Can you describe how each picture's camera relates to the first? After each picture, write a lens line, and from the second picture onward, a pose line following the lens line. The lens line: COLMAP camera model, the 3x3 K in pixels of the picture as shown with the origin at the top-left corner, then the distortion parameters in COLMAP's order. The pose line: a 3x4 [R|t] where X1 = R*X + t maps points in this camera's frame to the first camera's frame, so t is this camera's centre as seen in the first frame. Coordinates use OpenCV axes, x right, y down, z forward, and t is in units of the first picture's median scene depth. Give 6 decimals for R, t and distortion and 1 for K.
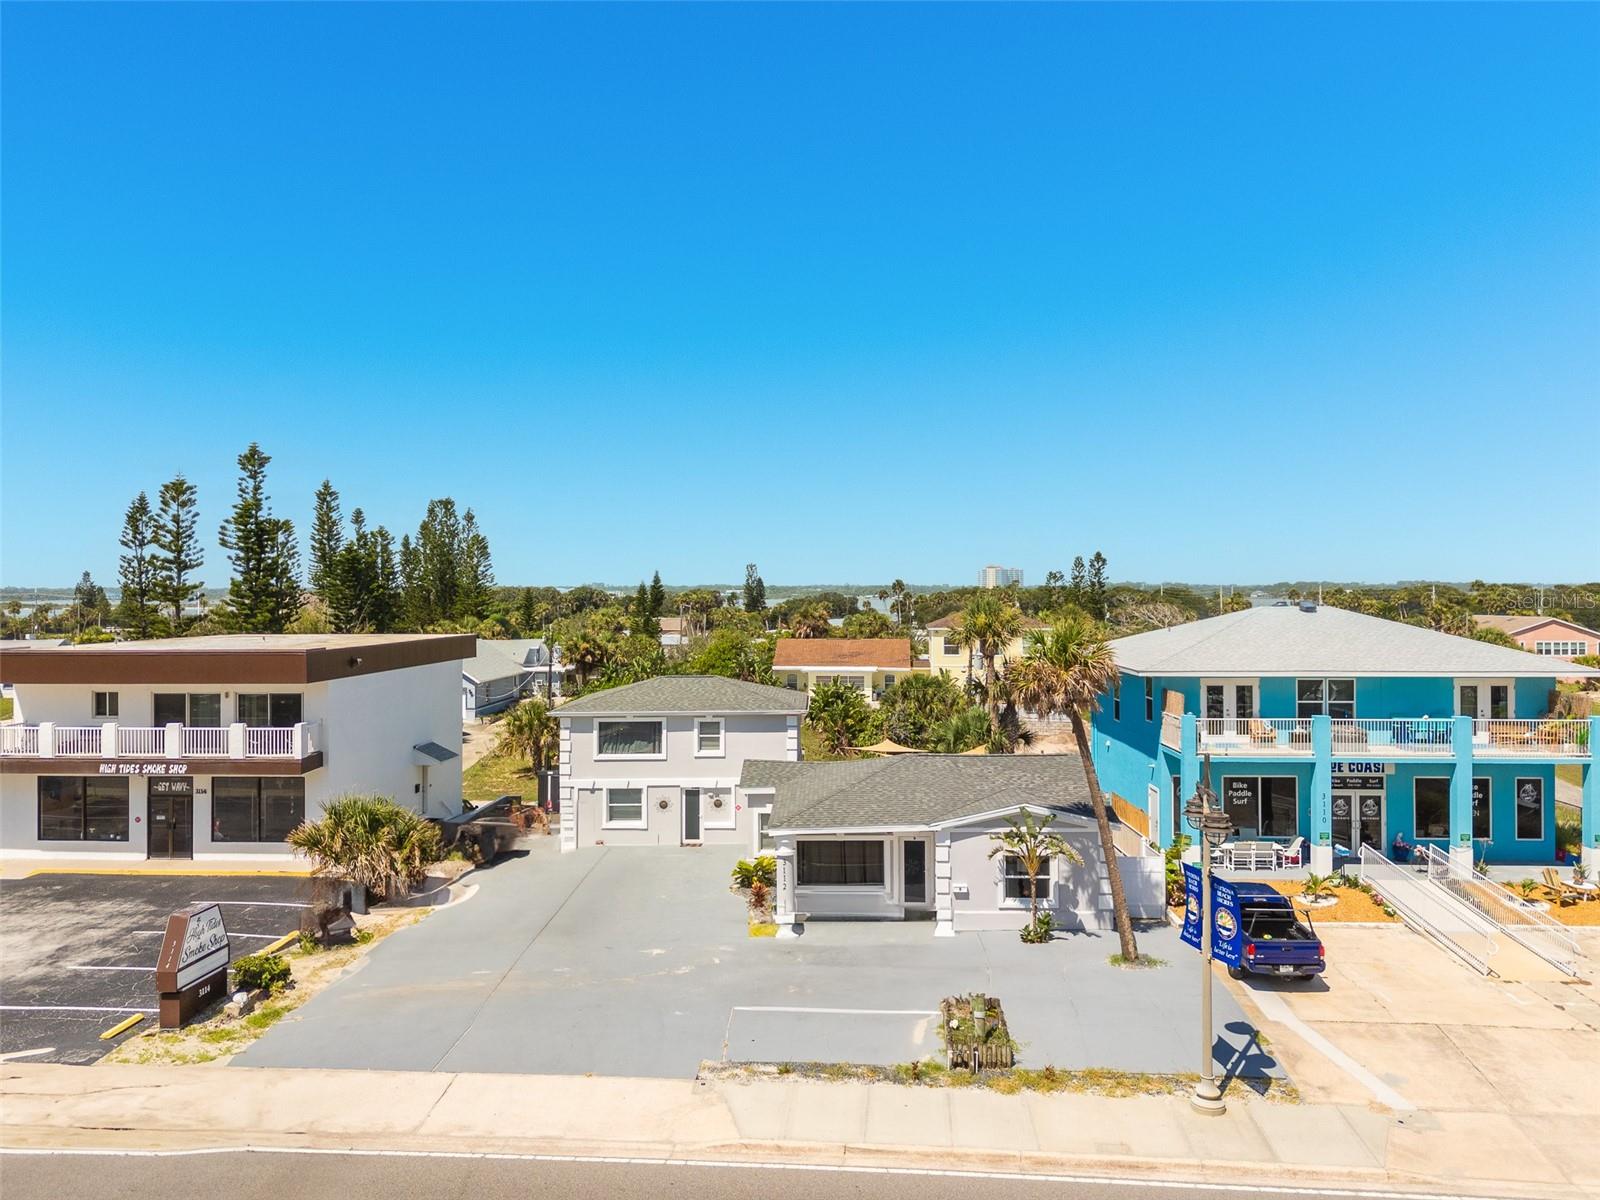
lens RADIAL K [[1186.5, 0, 792.2], [0, 1186.5, 593.7], [0, 0, 1]] dist [0.060025, 0.001202]
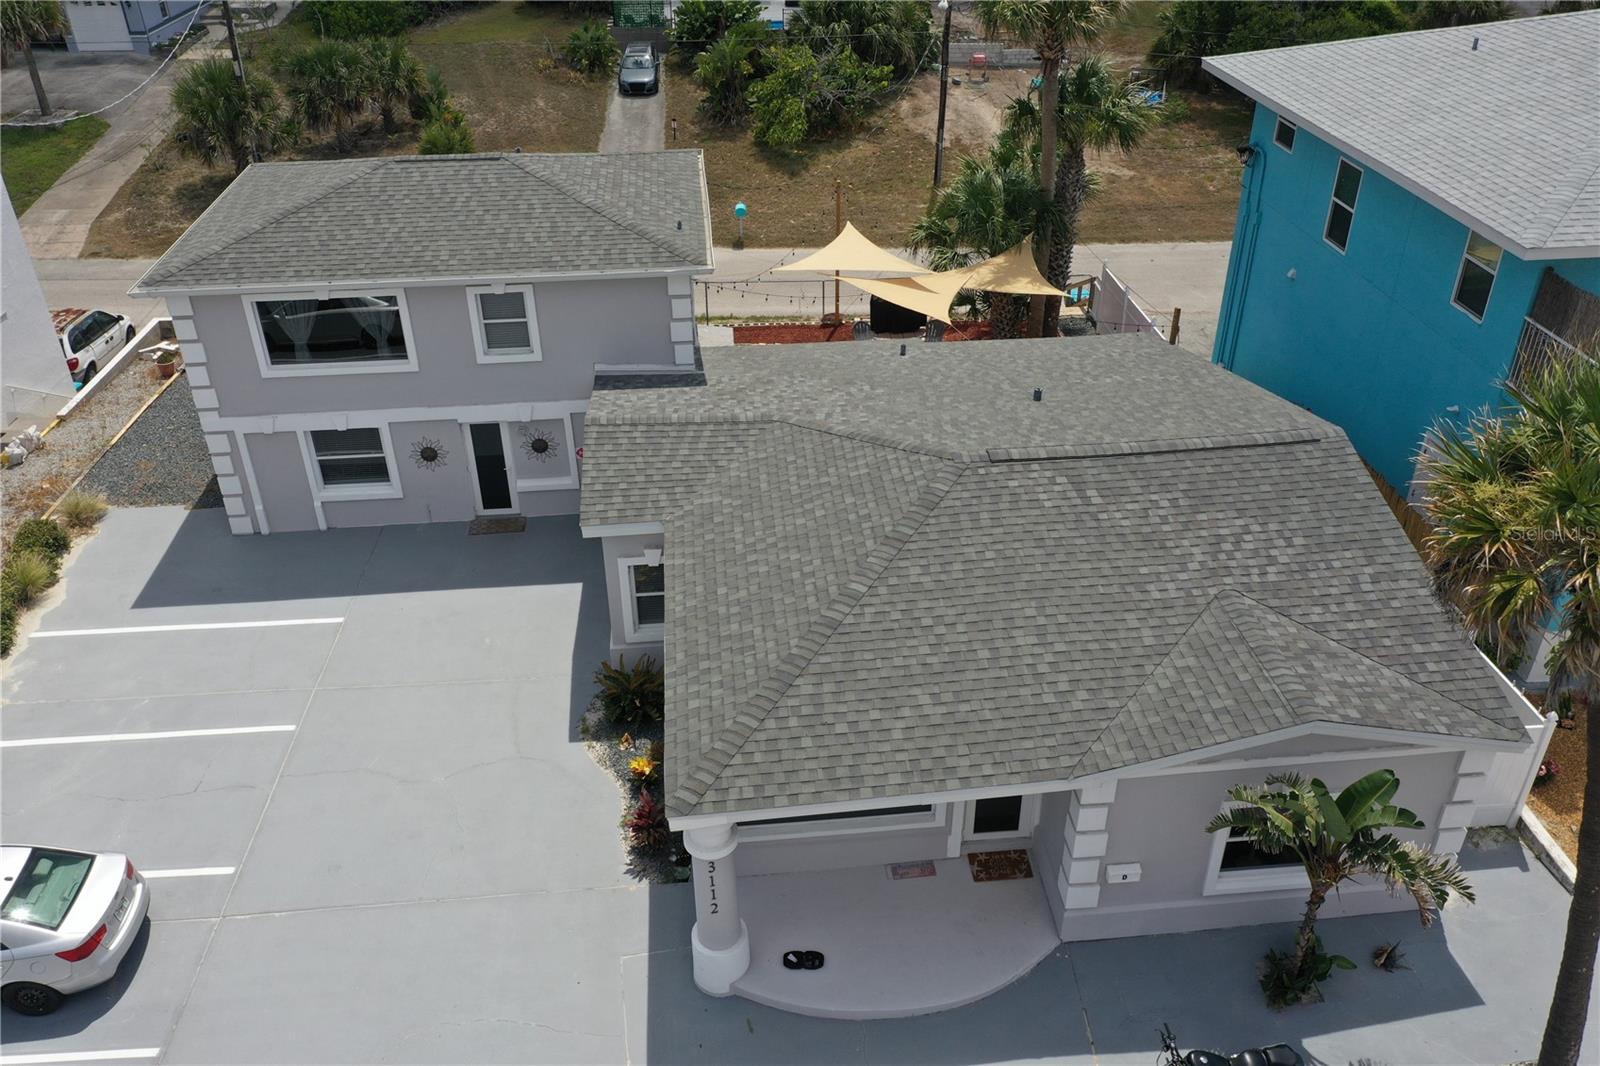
lens RADIAL K [[1262.5, 0, 803.6], [0, 1262.5, 529.1], [0, 0, 1]] dist [0.009461, 0.005466]
pose [[0.992715, -0.072270, 0.096406, -0.006548], [0.009946, 0.846560, 0.532200, -0.076234], [-0.120075, -0.527364, 0.841112, 0.522419]]
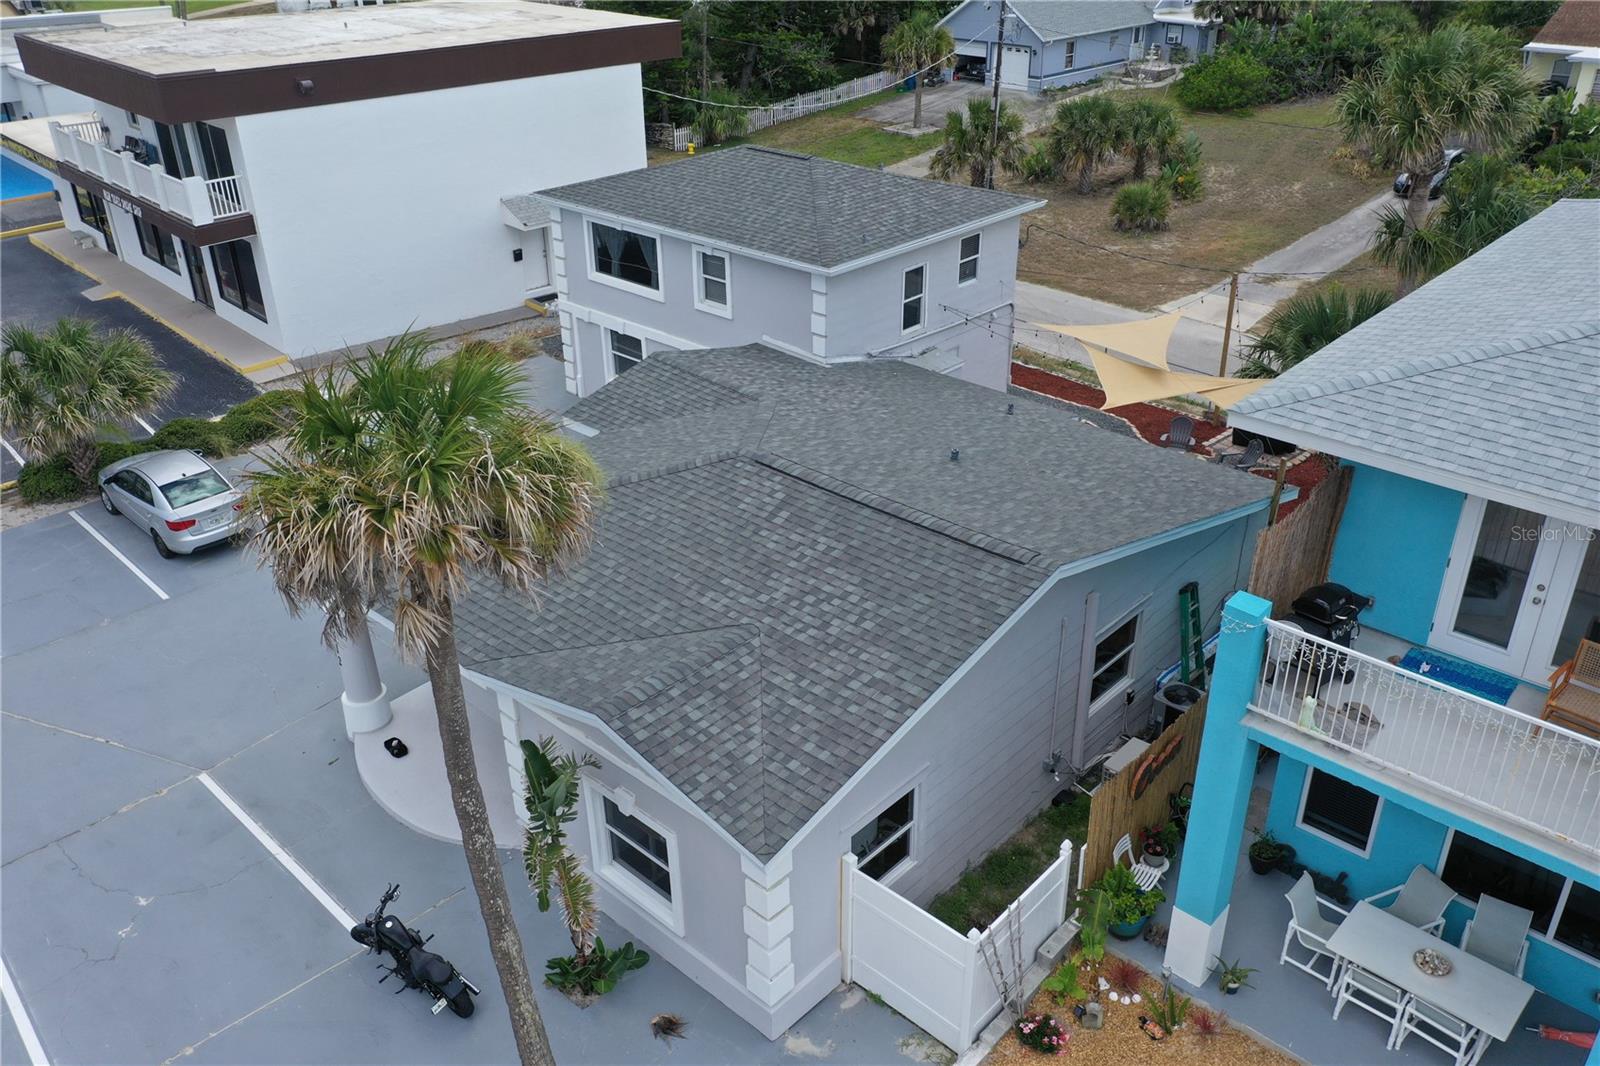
lens RADIAL K [[1262.5, 0, 798.7], [0, 1262.5, 527.8], [0, 0, 1]] dist [0.009461, 0.005466]
pose [[0.750056, 0.303520, -0.587615, 0.355846], [0.011774, 0.882207, 0.470715, -0.060566], [0.661270, -0.359981, 0.658131, 0.585204]]
